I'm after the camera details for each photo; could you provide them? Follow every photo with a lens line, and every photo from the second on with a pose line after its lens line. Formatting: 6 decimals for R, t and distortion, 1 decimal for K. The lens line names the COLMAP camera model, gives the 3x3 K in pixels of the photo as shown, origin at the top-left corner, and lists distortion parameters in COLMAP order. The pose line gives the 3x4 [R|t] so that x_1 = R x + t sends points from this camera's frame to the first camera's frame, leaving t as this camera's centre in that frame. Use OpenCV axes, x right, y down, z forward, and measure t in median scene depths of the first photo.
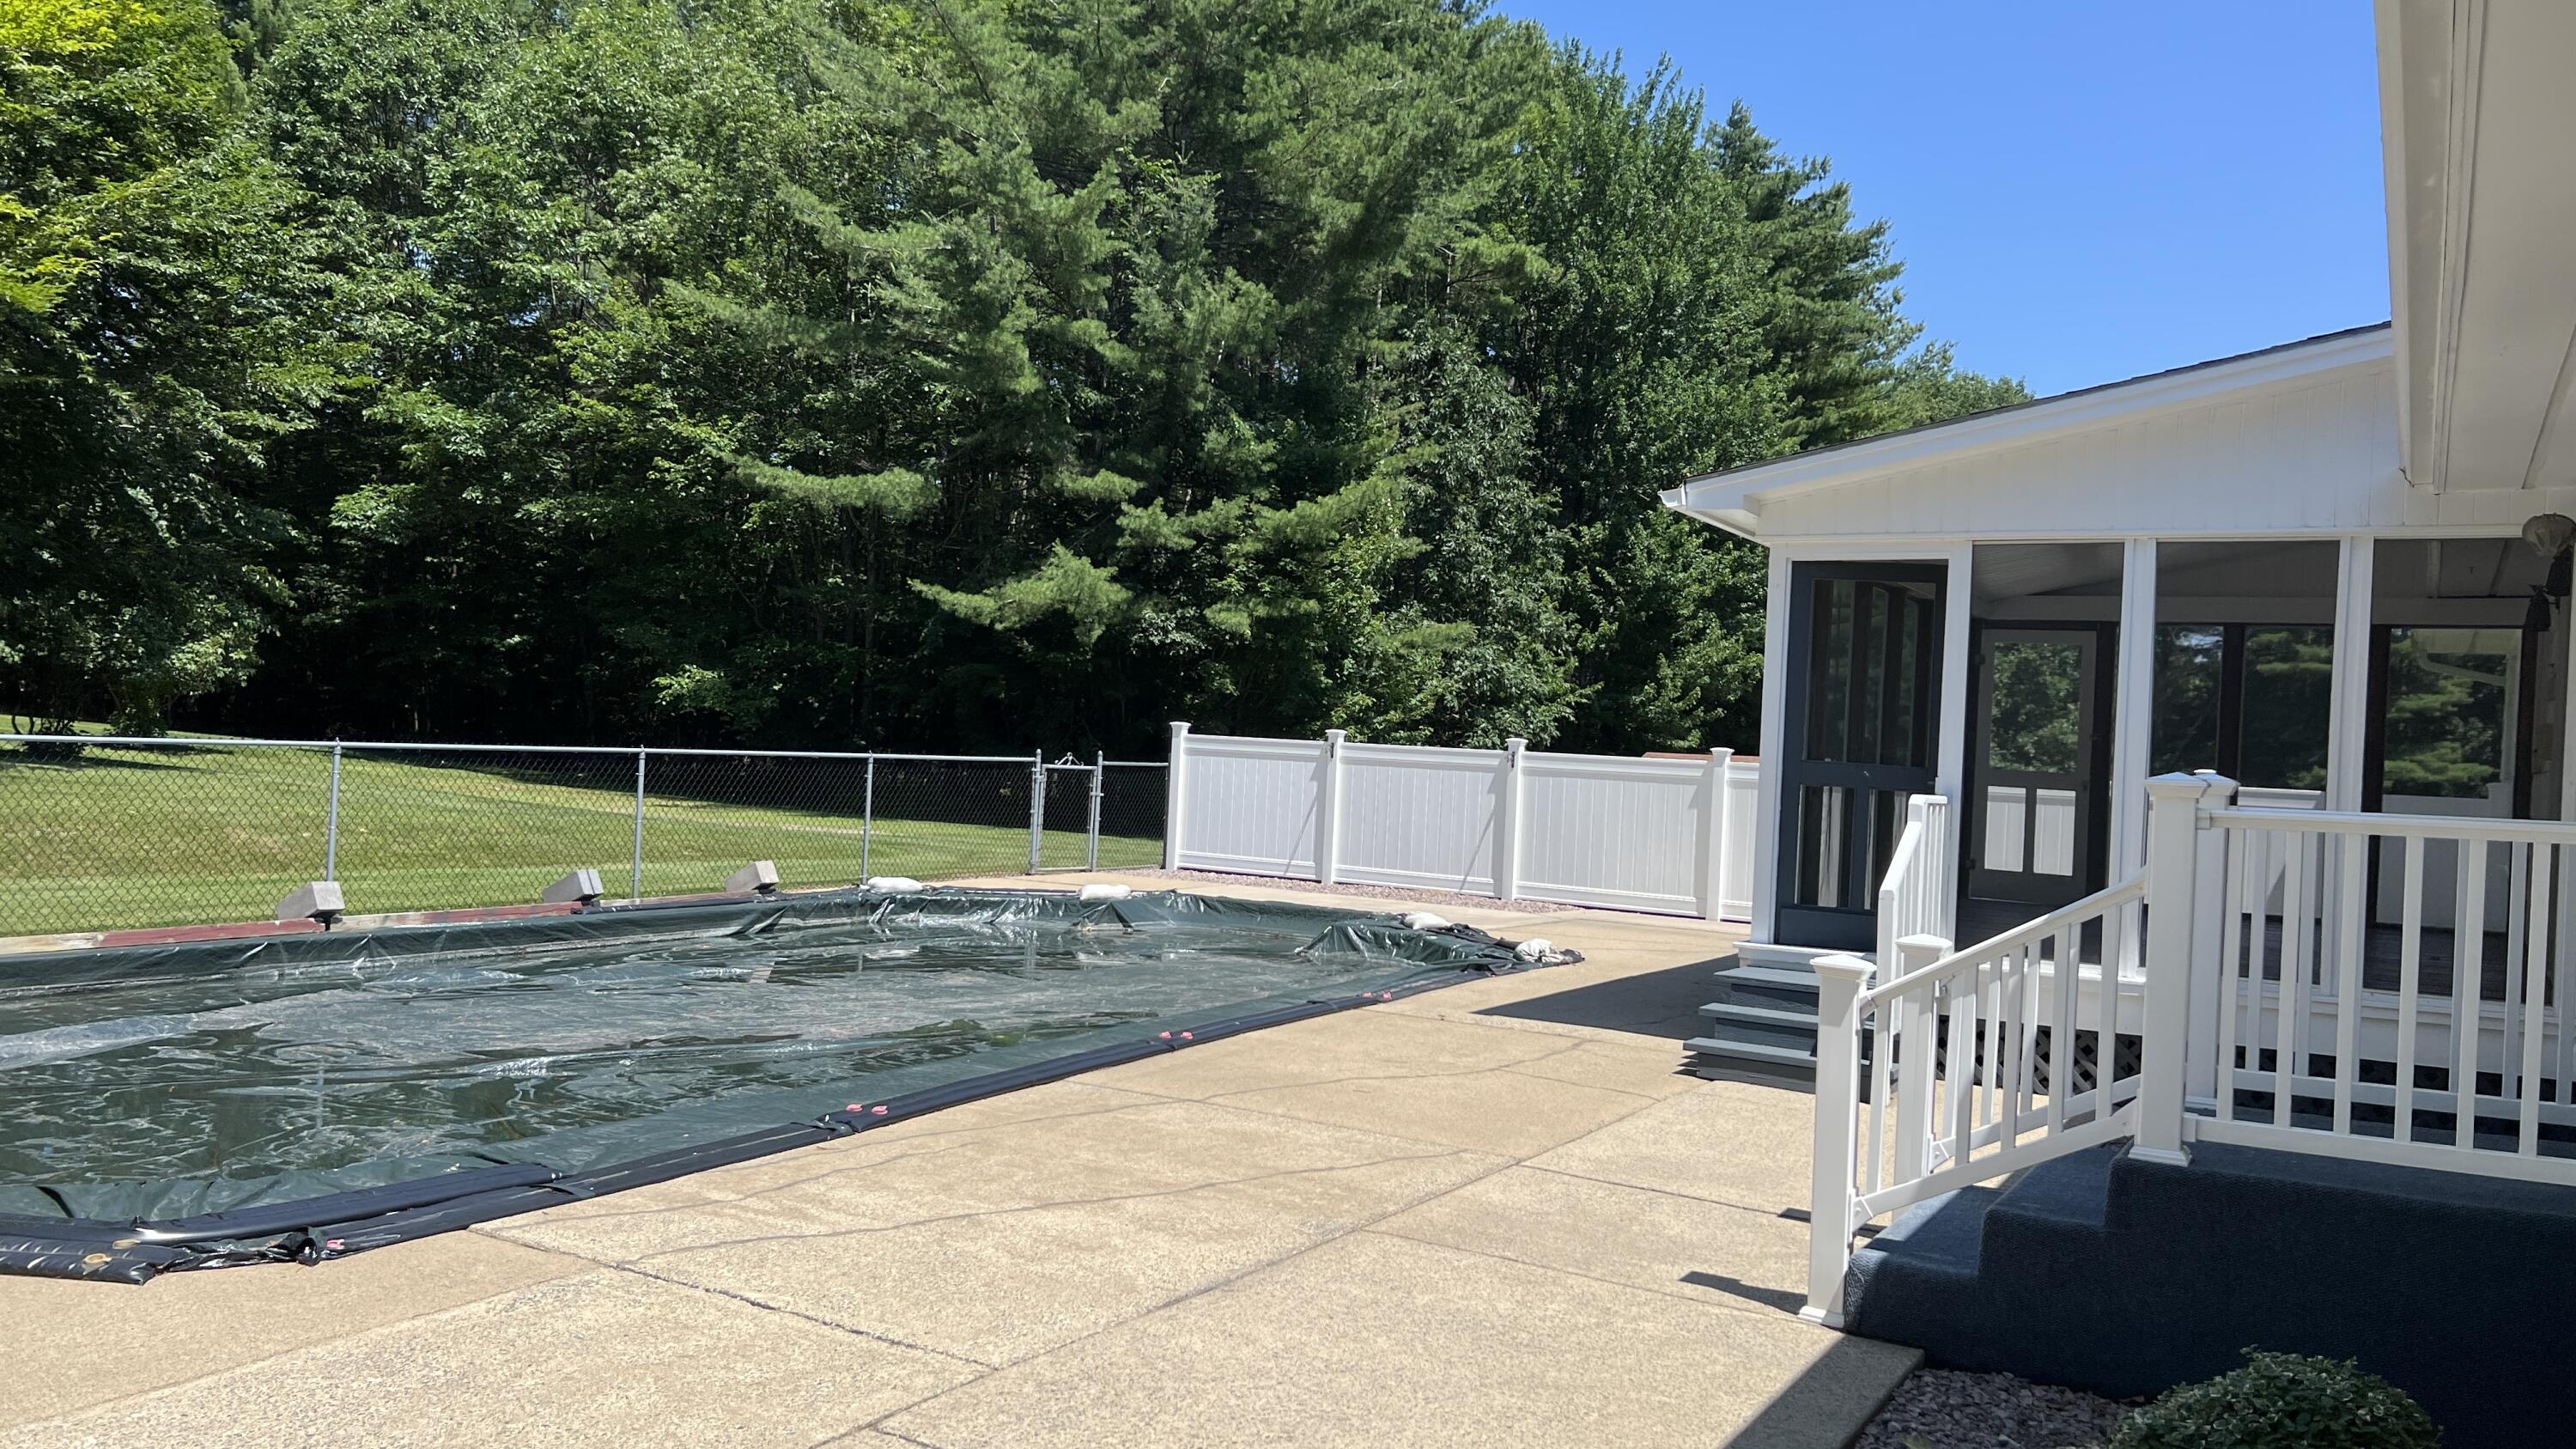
lens RADIAL K [[1964.5, 0, 1288.0], [0, 1964.5, 724.5], [0, 0, 1]] dist [0.108186, -0.183361]
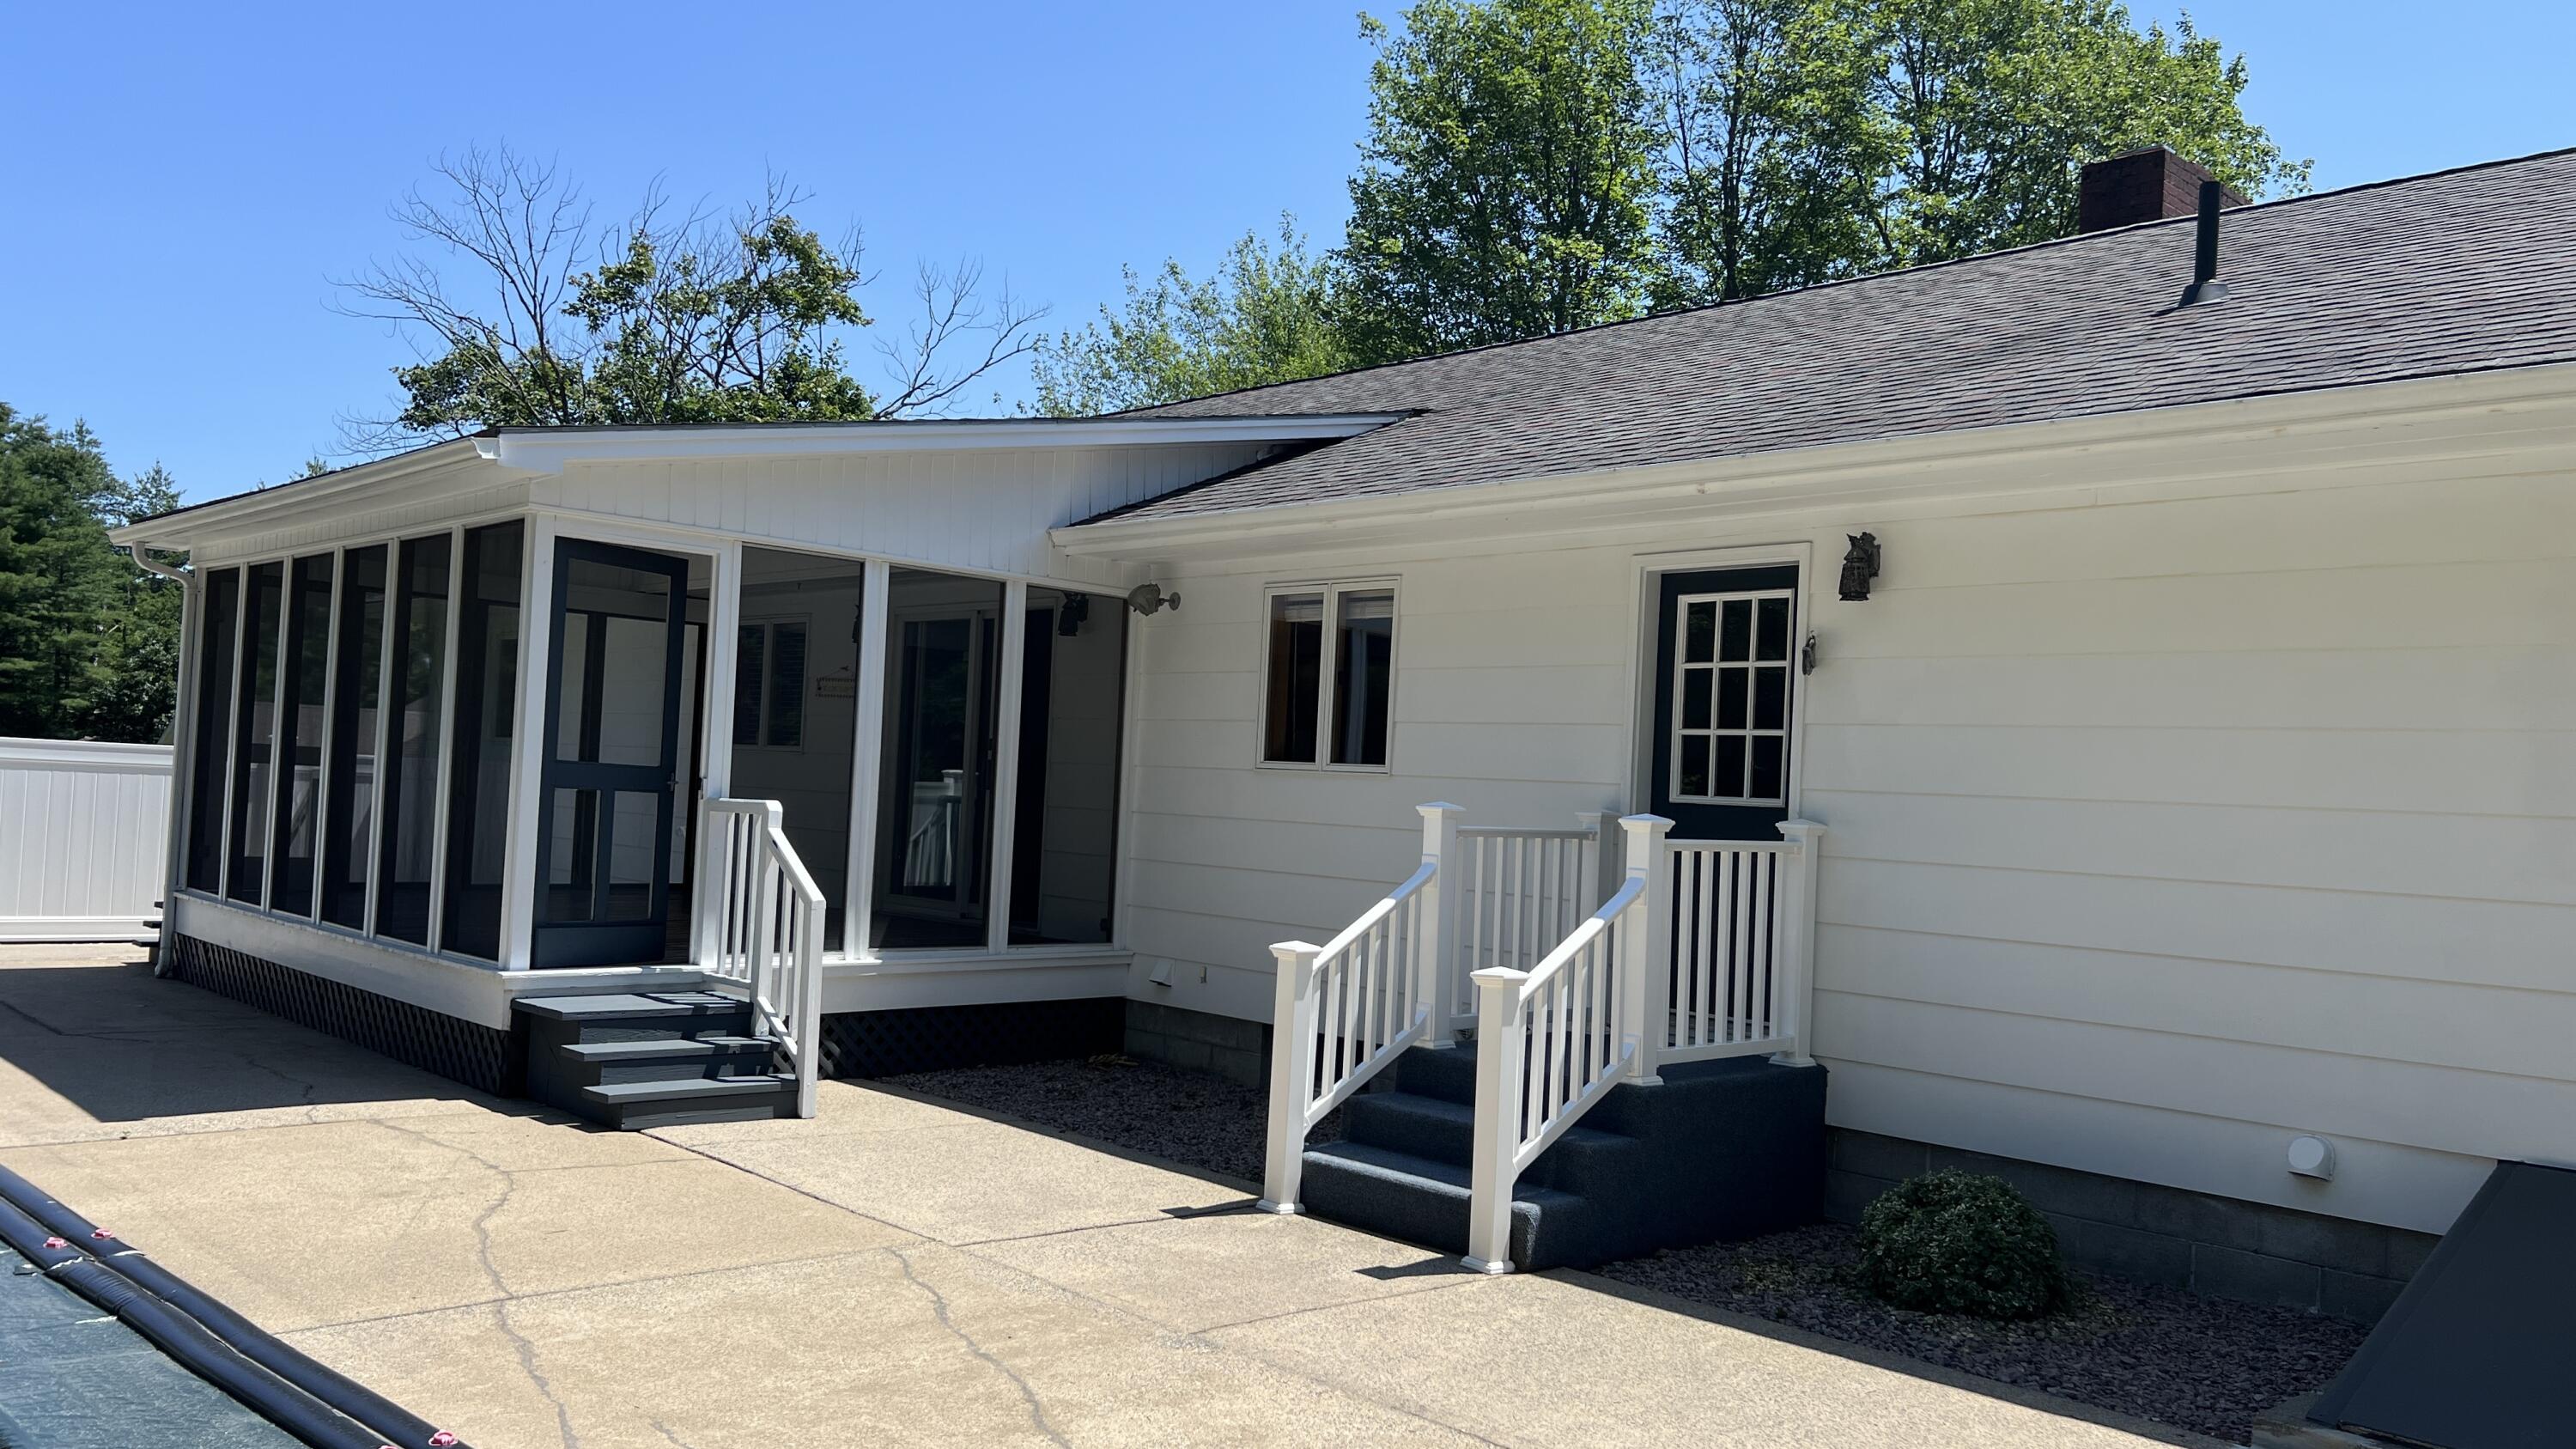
lens RADIAL K [[1964.5, 0, 1288.0], [0, 1964.5, 724.5], [0, 0, 1]] dist [0.108186, -0.183361]
pose [[0.298429, 0.000342, 0.954432, -0.531383], [-0.042022, 0.999035, 0.012781, -0.025226], [-0.953506, -0.043921, 0.298155, 0.445981]]
